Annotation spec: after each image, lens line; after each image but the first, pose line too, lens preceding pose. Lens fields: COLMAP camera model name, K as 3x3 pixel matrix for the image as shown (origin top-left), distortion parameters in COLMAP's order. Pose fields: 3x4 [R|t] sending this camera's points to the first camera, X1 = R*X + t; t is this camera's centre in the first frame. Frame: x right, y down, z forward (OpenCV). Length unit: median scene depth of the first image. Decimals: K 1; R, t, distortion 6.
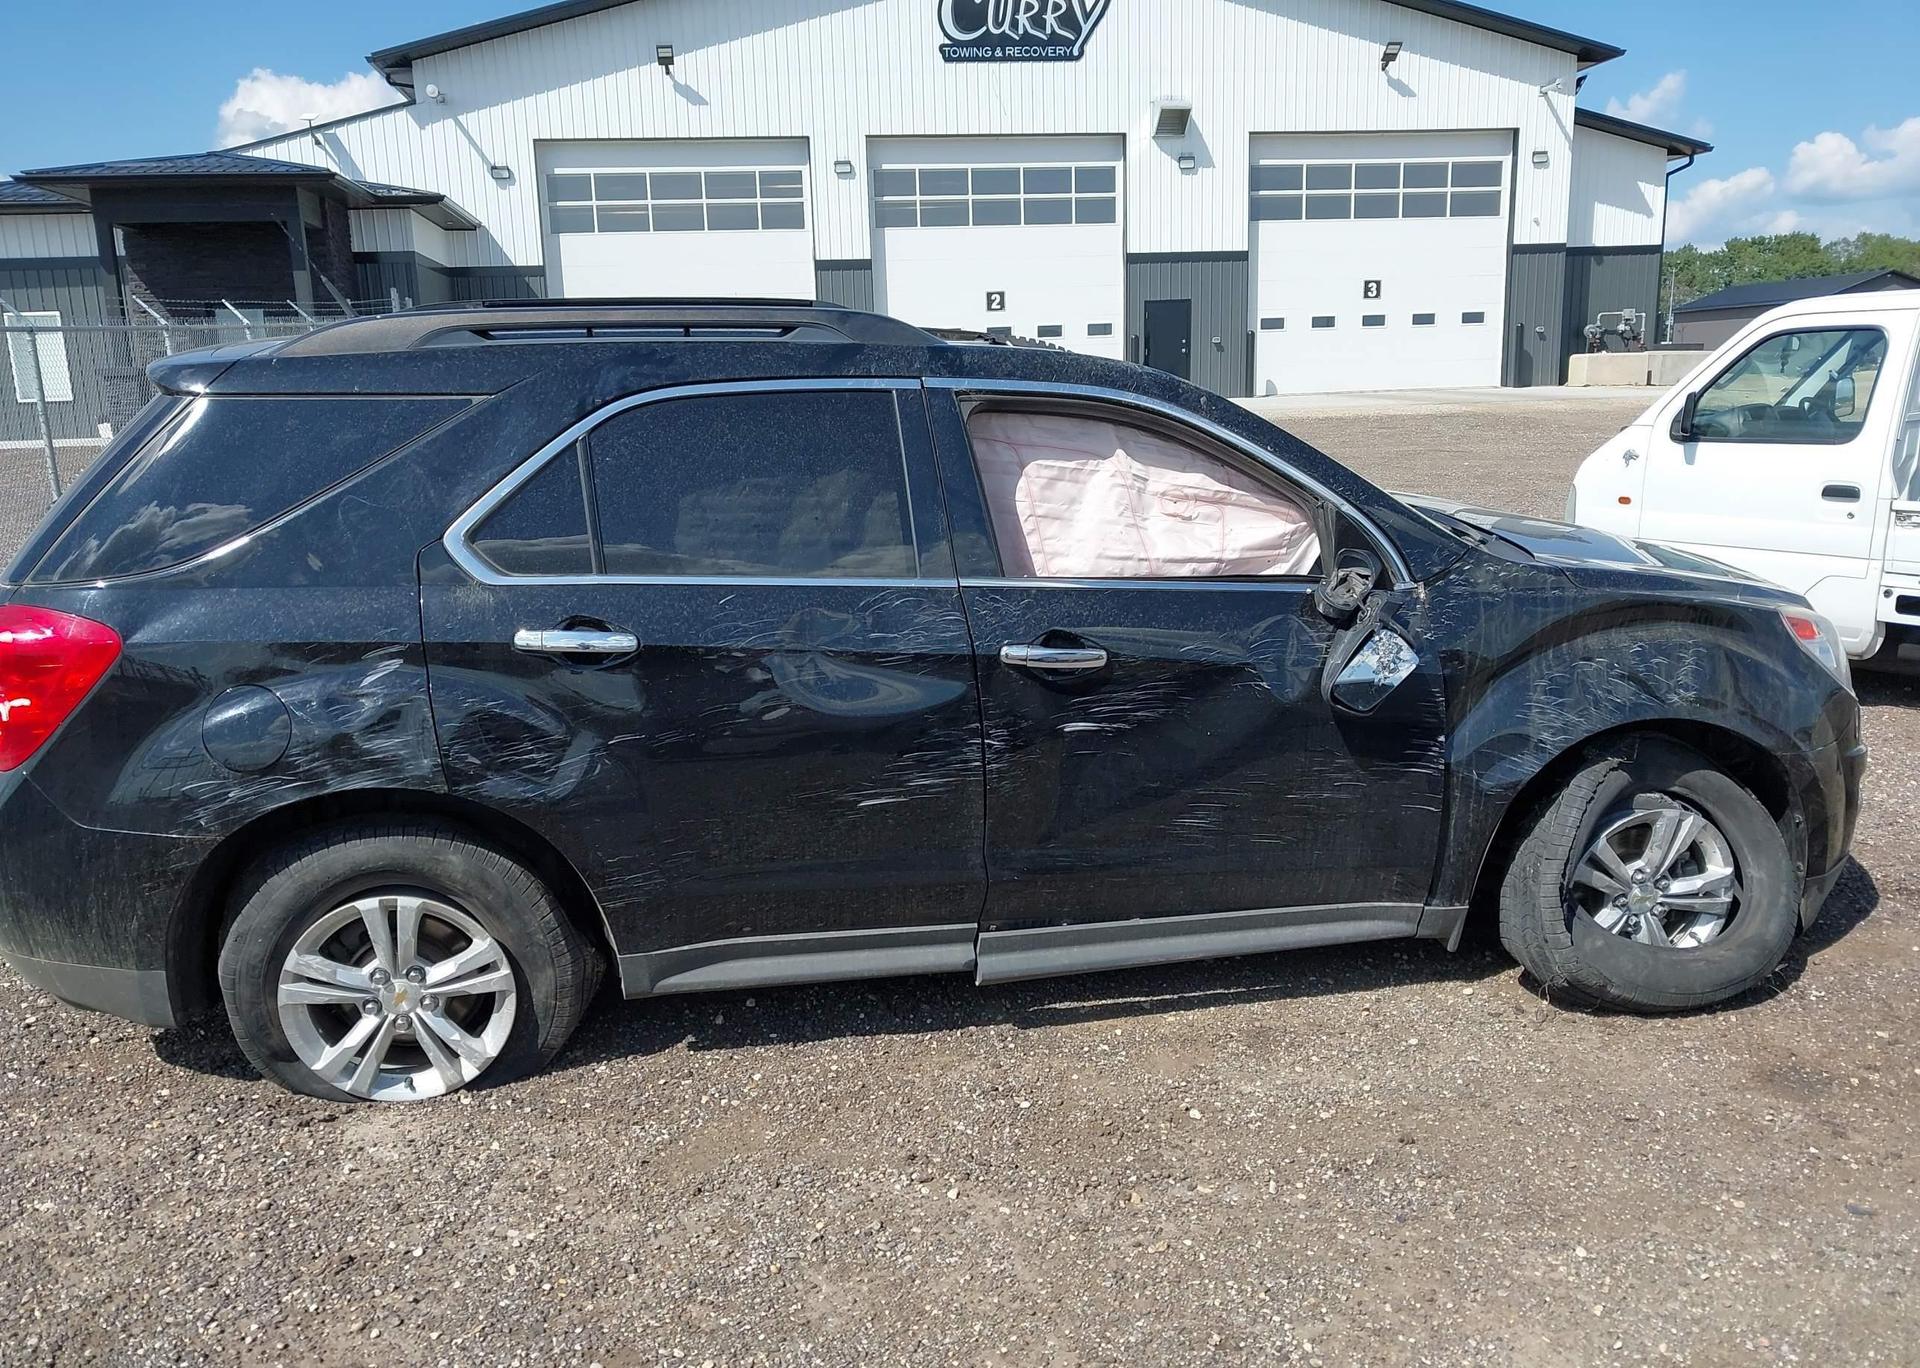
lens RADIAL K [[1516.8, 0, 941.9], [0, 1516.8, 683.3], [0, 0, 1]] dist [0.031461, -0.037235]
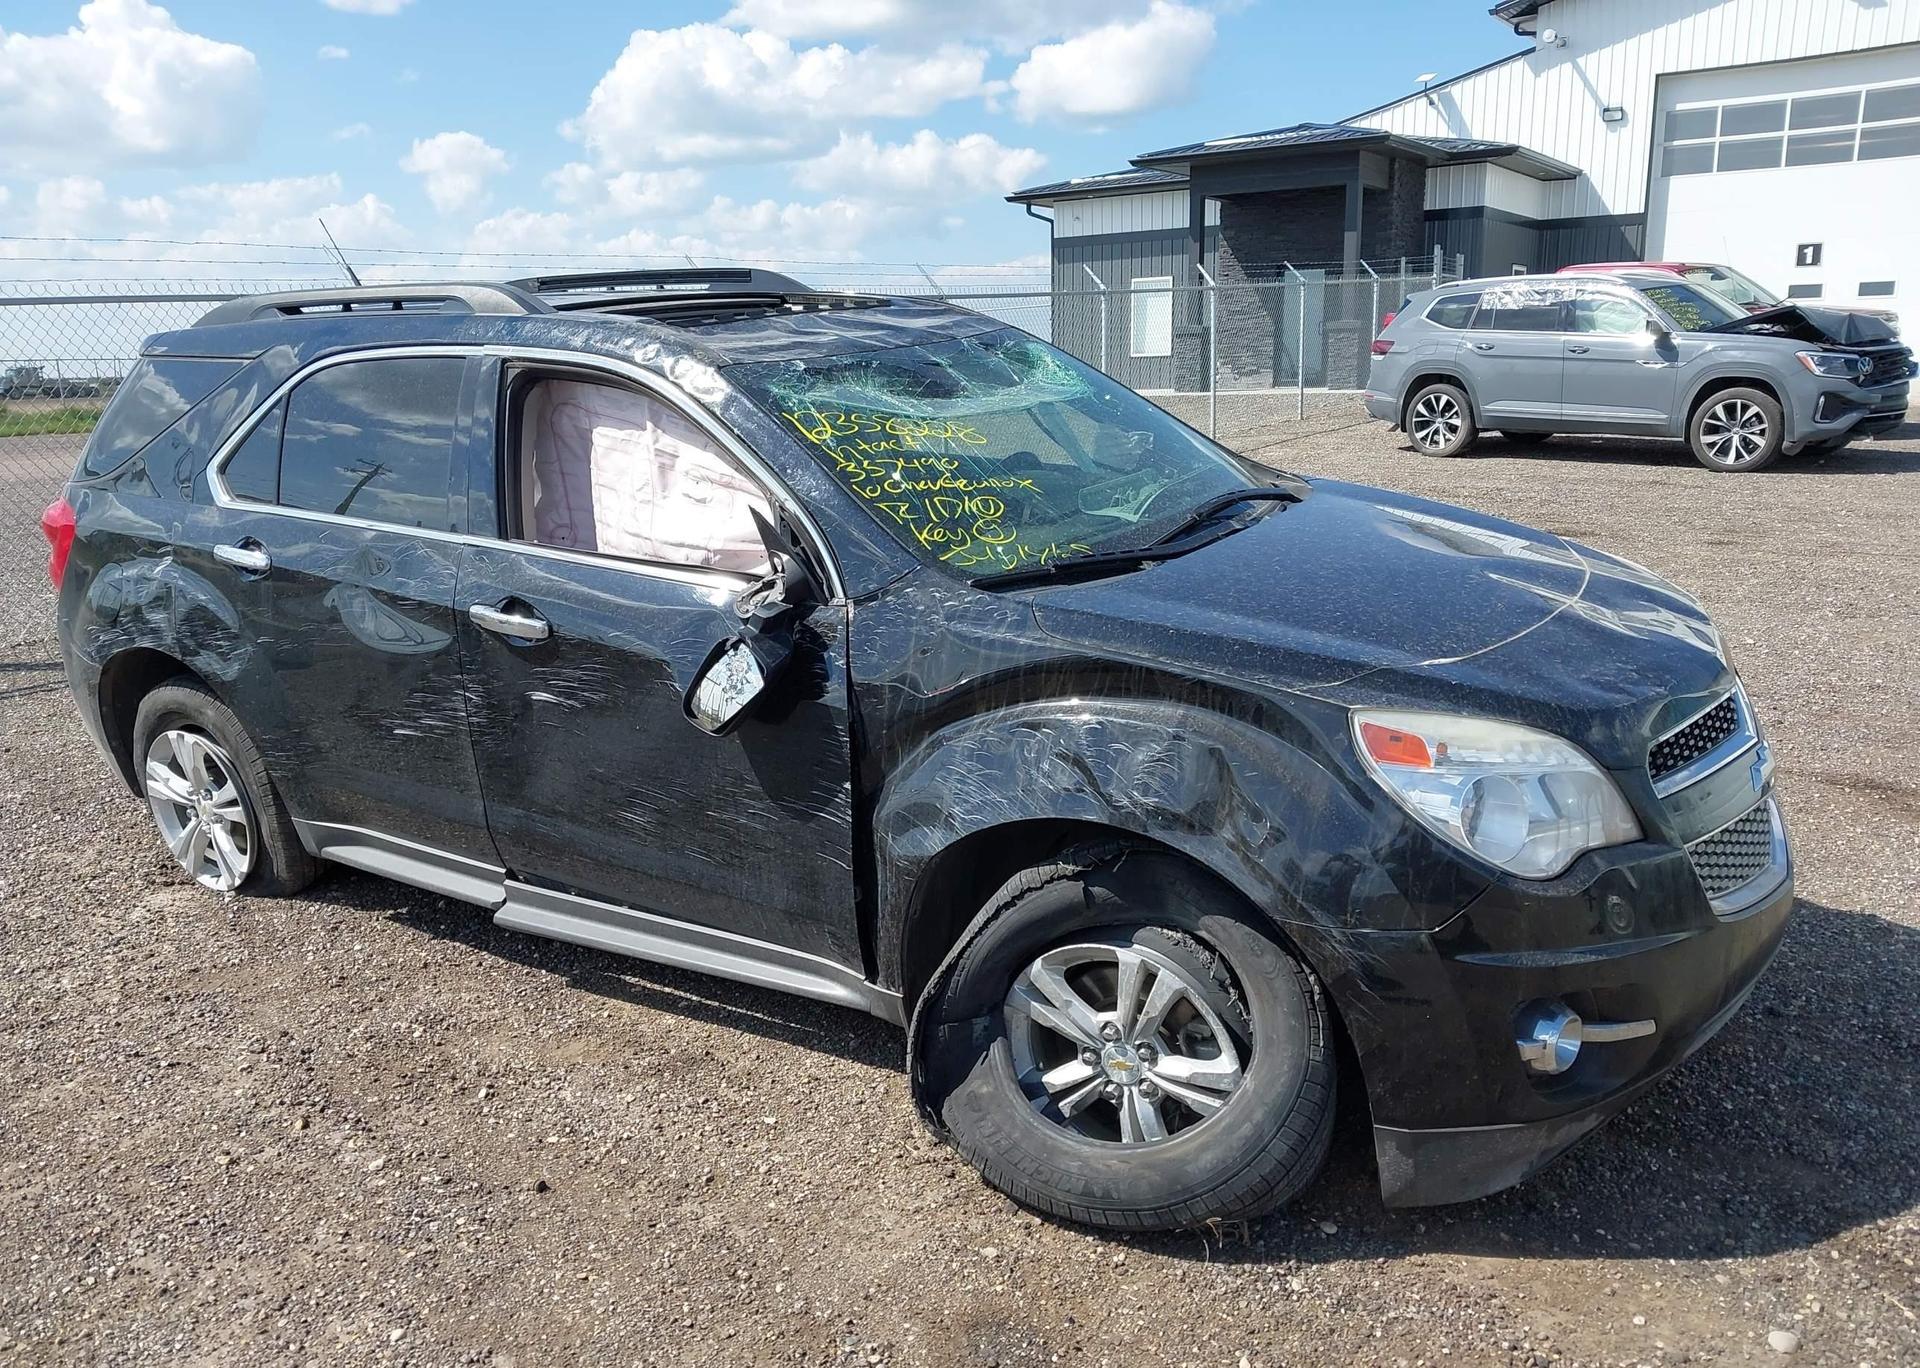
lens RADIAL K [[1525.1, 0, 925.6], [0, 1525.1, 679.4], [0, 0, 1]] dist [-0.005233, 0.012264]
pose [[0.725089, 0.155304, -0.670915, 0.879437], [-0.138426, 0.987223, 0.078919, -0.089990], [0.674599, 0.035649, 0.737323, 0.394197]]
